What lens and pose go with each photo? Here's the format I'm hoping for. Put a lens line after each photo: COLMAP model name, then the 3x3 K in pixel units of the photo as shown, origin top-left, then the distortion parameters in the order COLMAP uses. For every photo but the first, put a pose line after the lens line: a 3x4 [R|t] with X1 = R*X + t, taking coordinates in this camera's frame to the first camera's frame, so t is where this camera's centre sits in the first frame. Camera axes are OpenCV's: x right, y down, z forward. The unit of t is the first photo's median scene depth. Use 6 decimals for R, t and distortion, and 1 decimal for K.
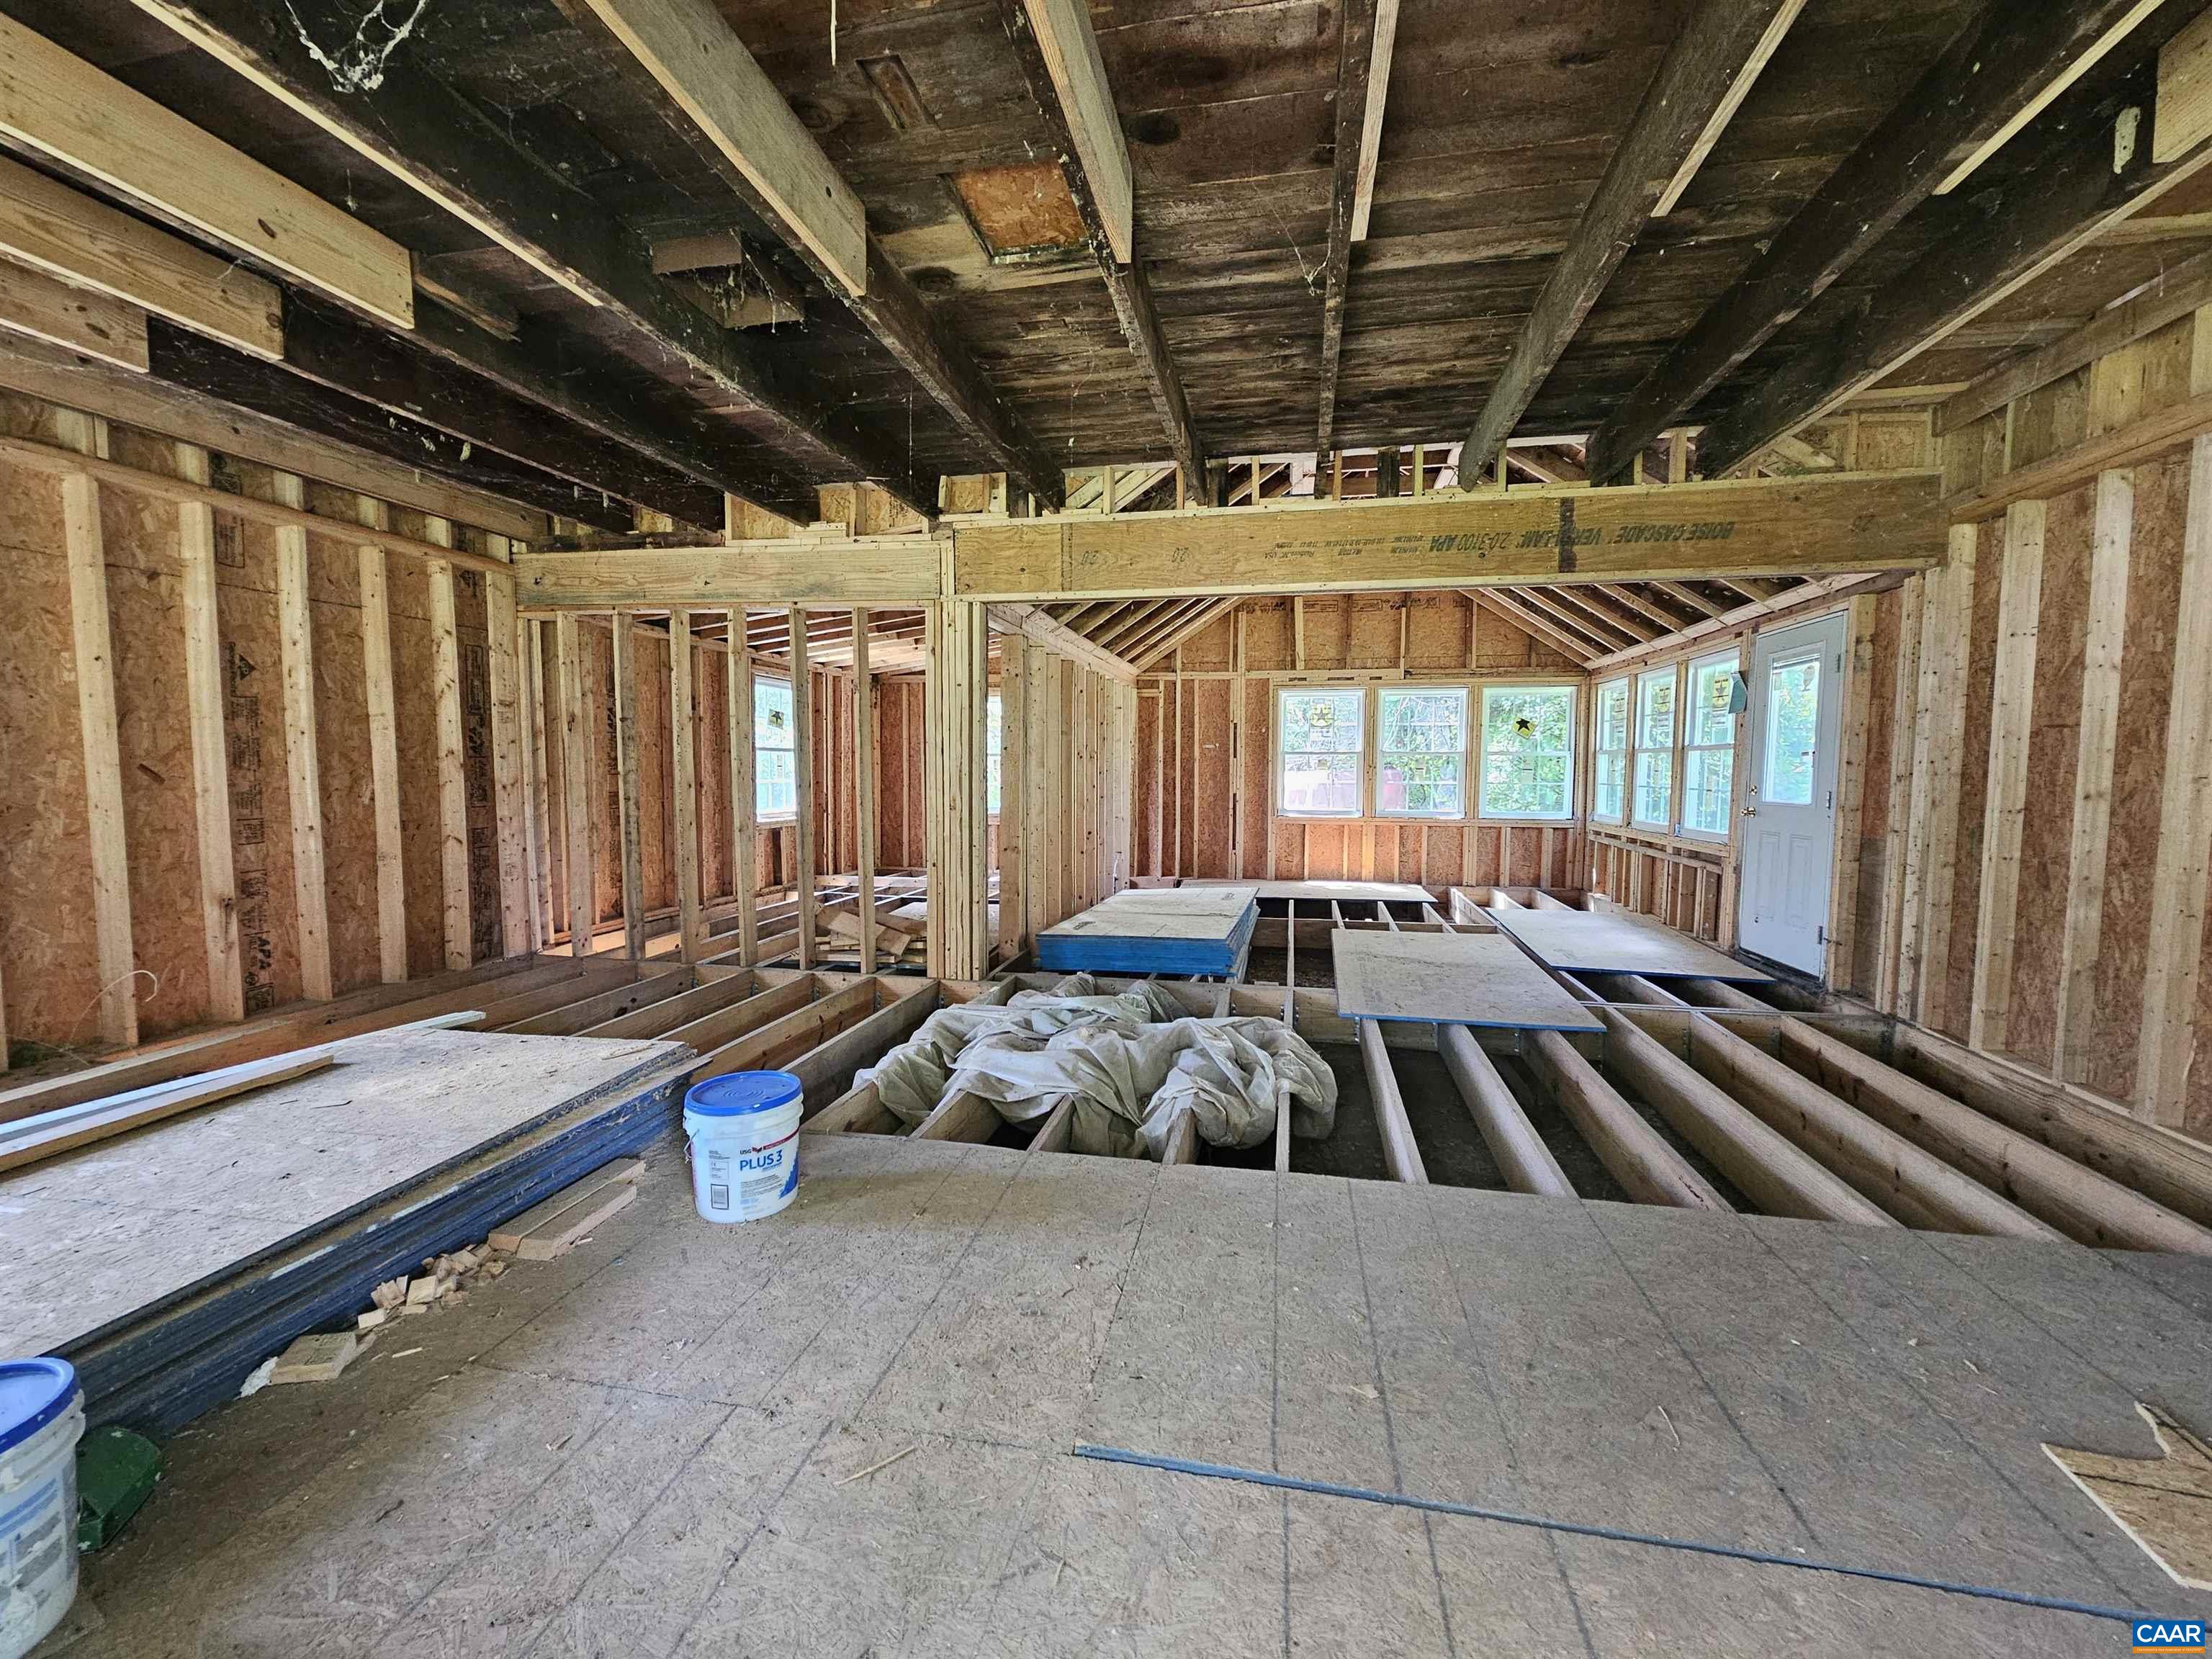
lens RADIAL K [[902.4, 0, 1094.6], [0, 902.4, 827.4], [0, 0, 1]] dist [-0.002030, -0.000423]
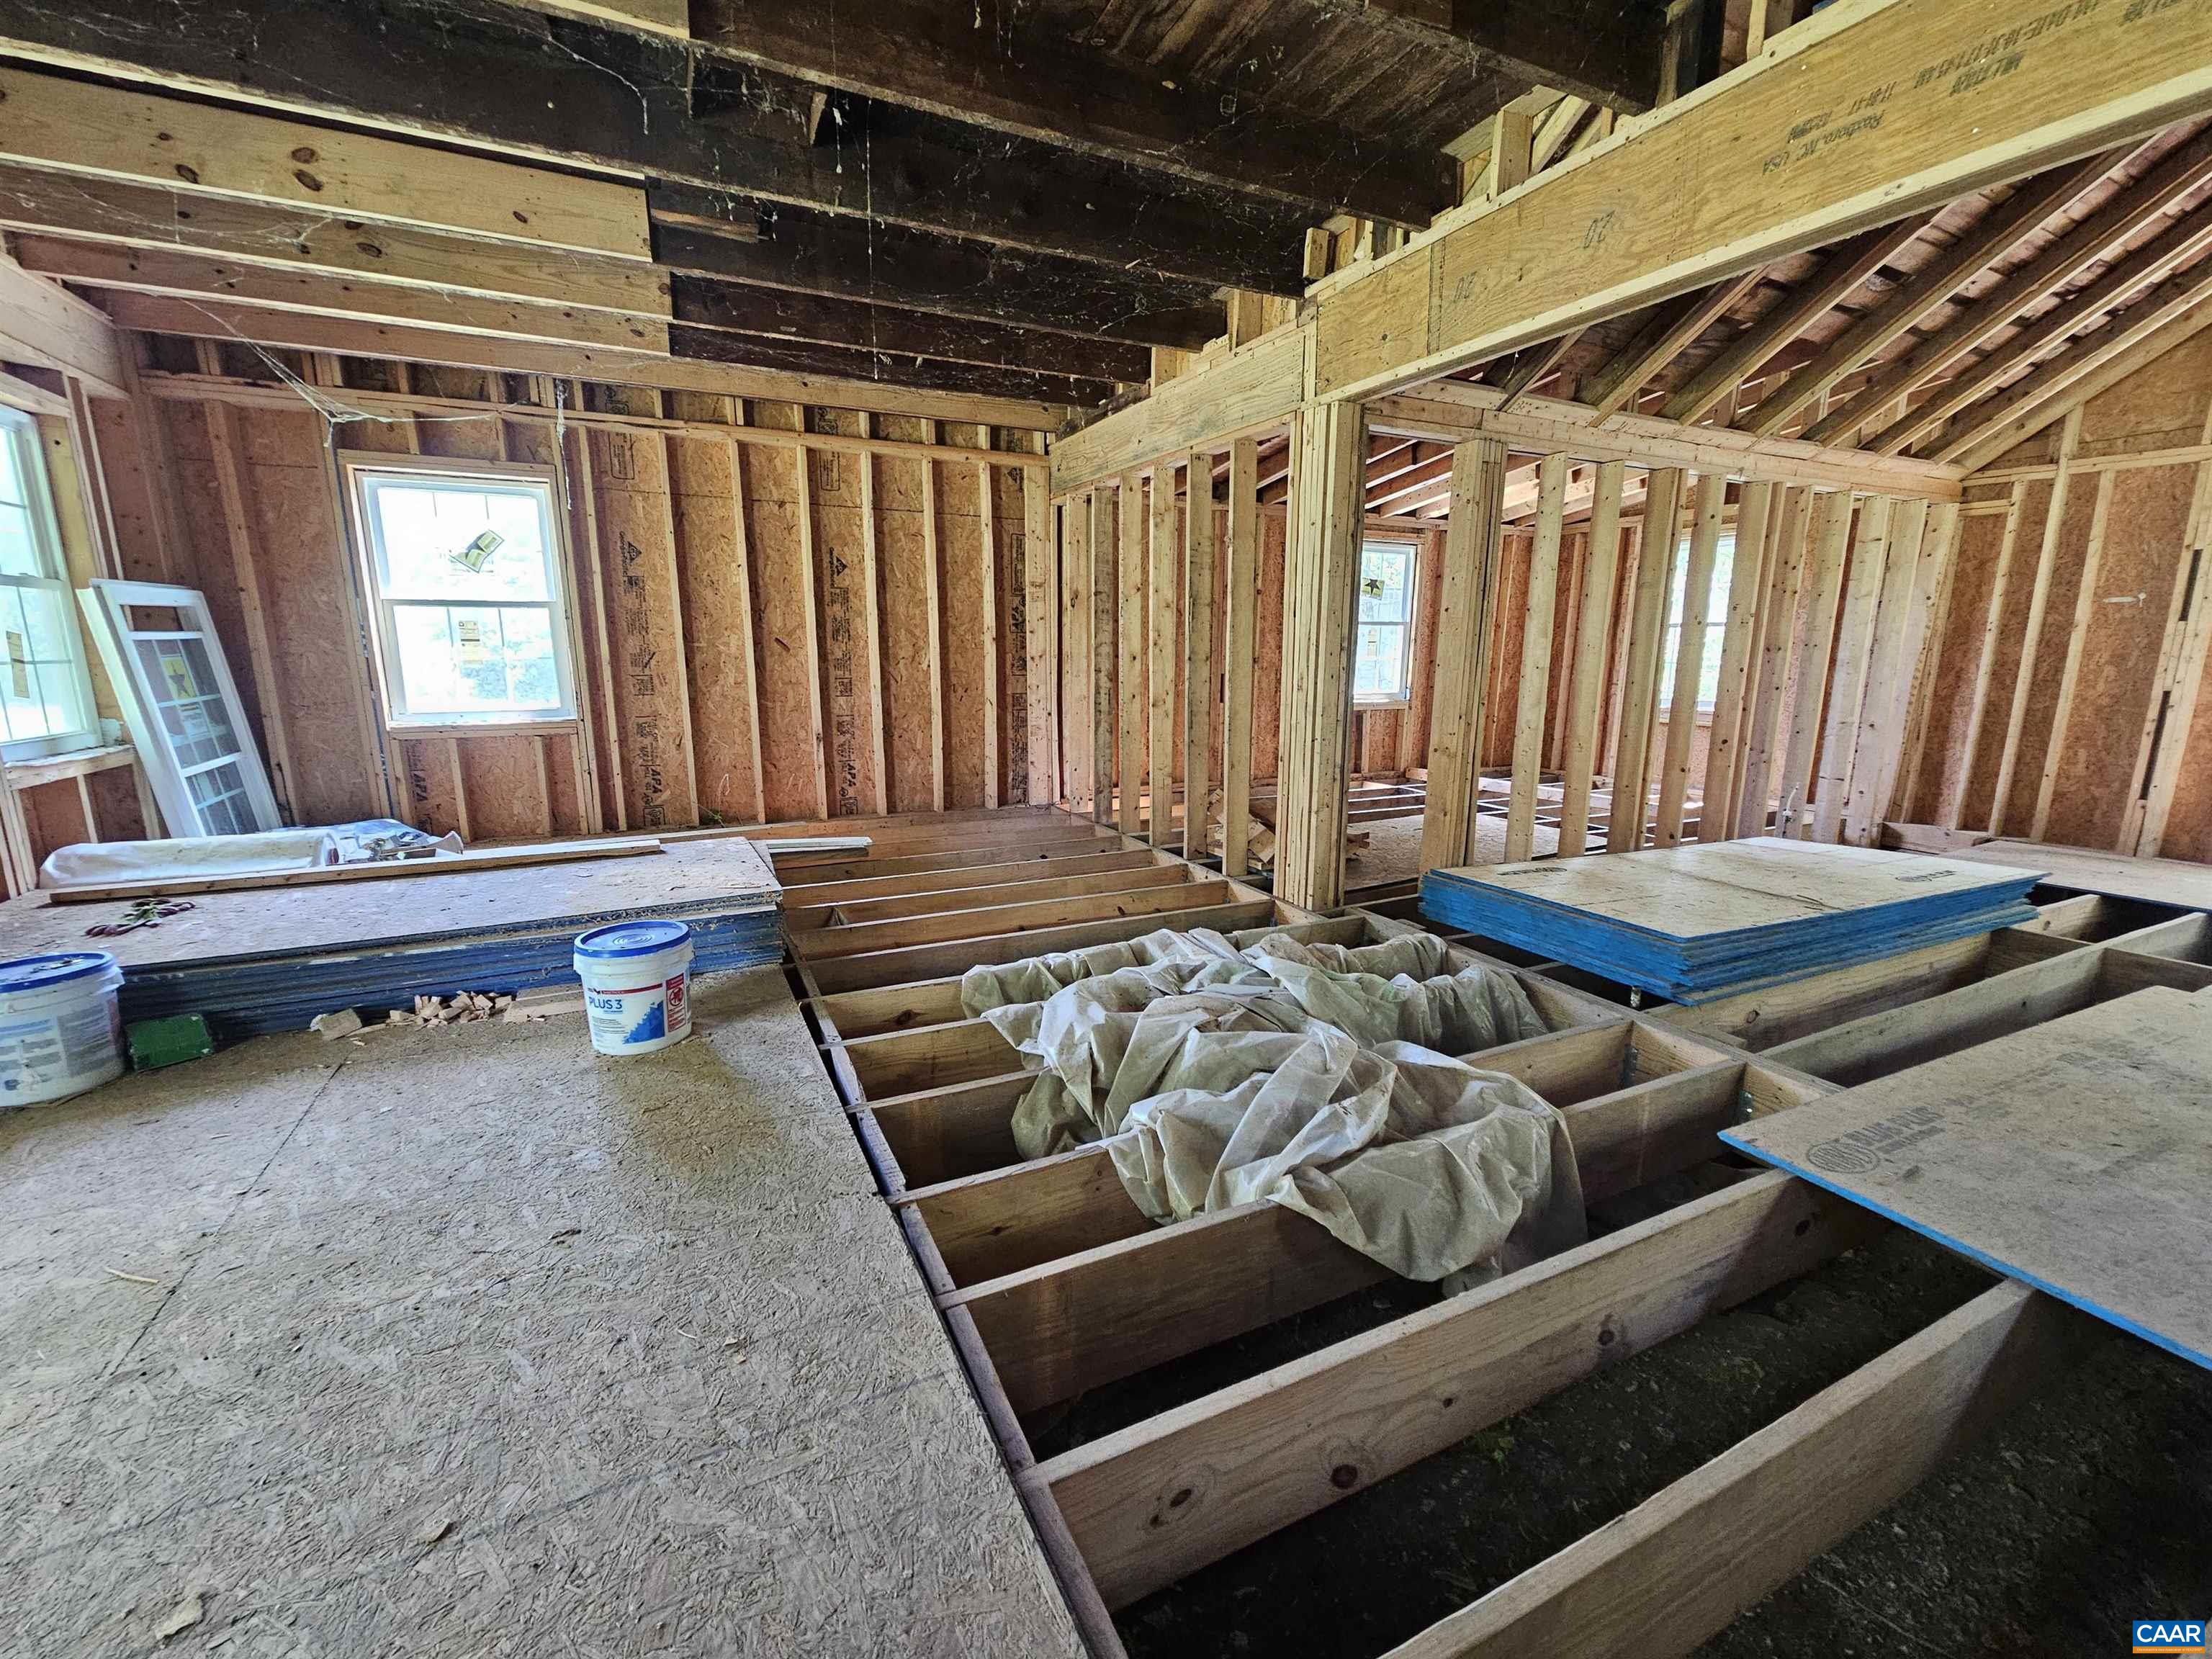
lens RADIAL K [[902.4, 0, 1094.6], [0, 902.4, 827.4], [0, 0, 1]] dist [-0.002030, -0.000423]
pose [[0.613149, 0.151622, -0.775280, 0.452362], [-0.053257, 0.987109, 0.150930, -0.013659], [0.788170, -0.051253, 0.613319, 0.476636]]
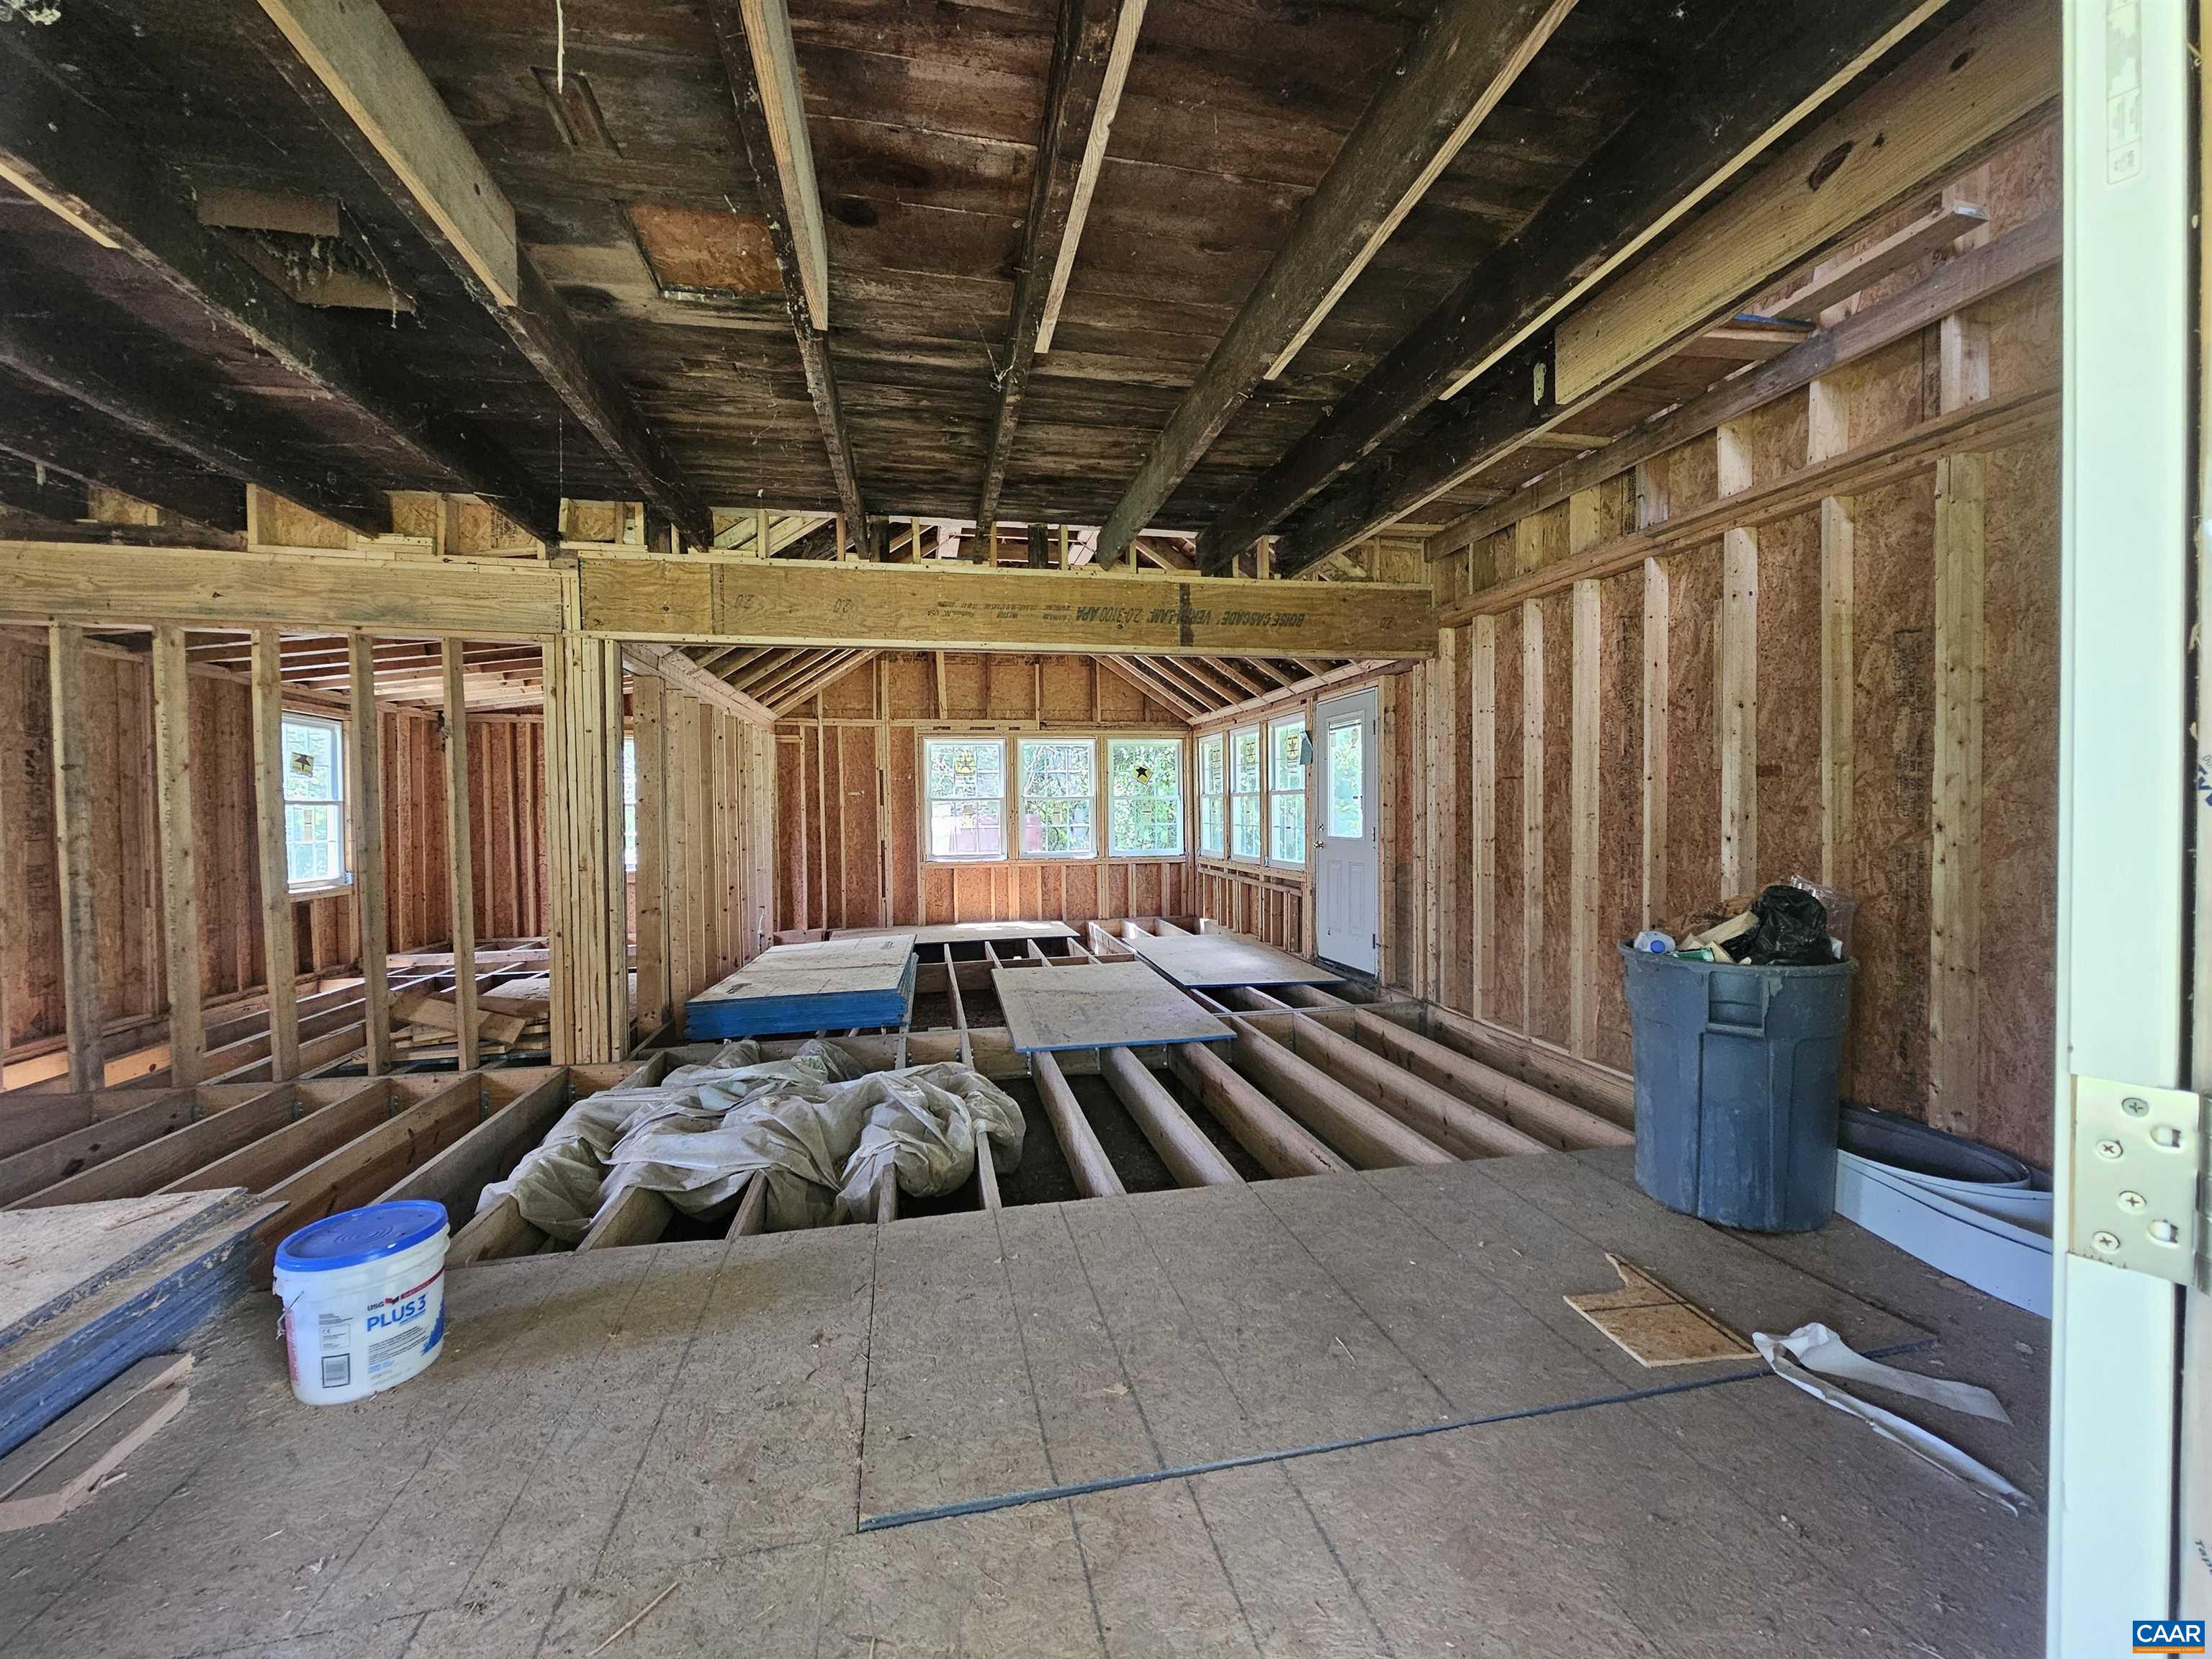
lens RADIAL K [[902.4, 0, 1094.6], [0, 902.4, 827.4], [0, 0, 1]] dist [-0.002030, -0.000423]
pose [[0.917720, -0.023400, 0.396538, -0.058363], [0.042541, 0.998312, -0.039544, -0.007073], [-0.394943, 0.053159, 0.917166, -0.014480]]
